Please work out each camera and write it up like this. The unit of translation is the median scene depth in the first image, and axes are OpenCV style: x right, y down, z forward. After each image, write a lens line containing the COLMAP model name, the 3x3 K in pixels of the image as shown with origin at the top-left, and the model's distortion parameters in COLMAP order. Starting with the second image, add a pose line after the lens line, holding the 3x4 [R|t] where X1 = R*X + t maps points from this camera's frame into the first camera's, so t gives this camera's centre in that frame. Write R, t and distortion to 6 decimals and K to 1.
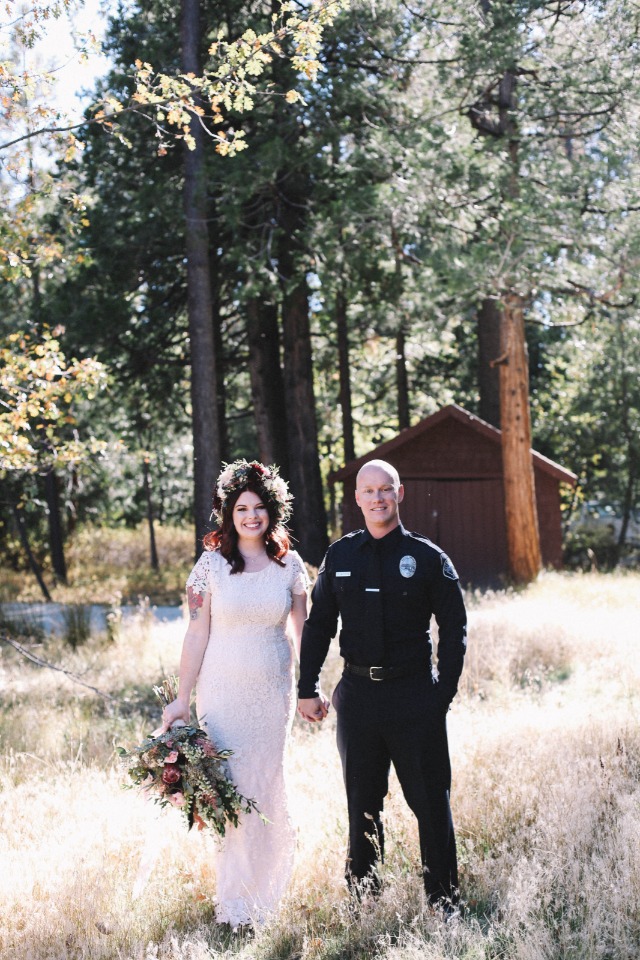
lens RADIAL K [[1834.6, 0, 320.0], [0, 1834.6, 480.0], [0, 0, 1]] dist [-0.212600, 0.126773]
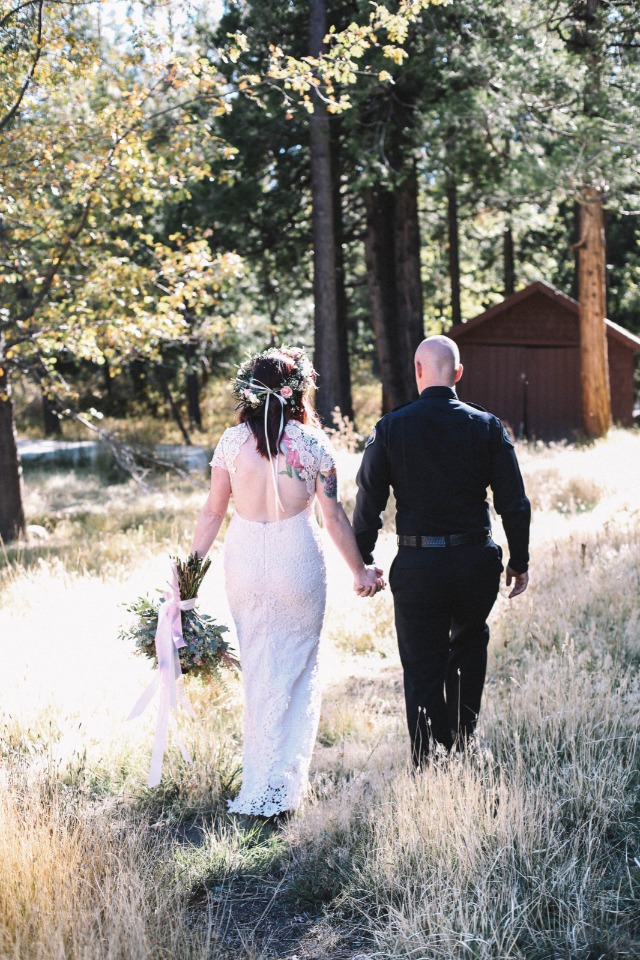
lens RADIAL K [[1805.9, 0, 320.0], [0, 1805.9, 480.0], [0, 0, 1]] dist [0.049752, 0.111956]
pose [[0.997480, 0.023958, -0.066779, 0.014417], [-0.018481, 0.996505, 0.081461, -0.007287], [0.068497, -0.080021, 0.994437, -0.156780]]
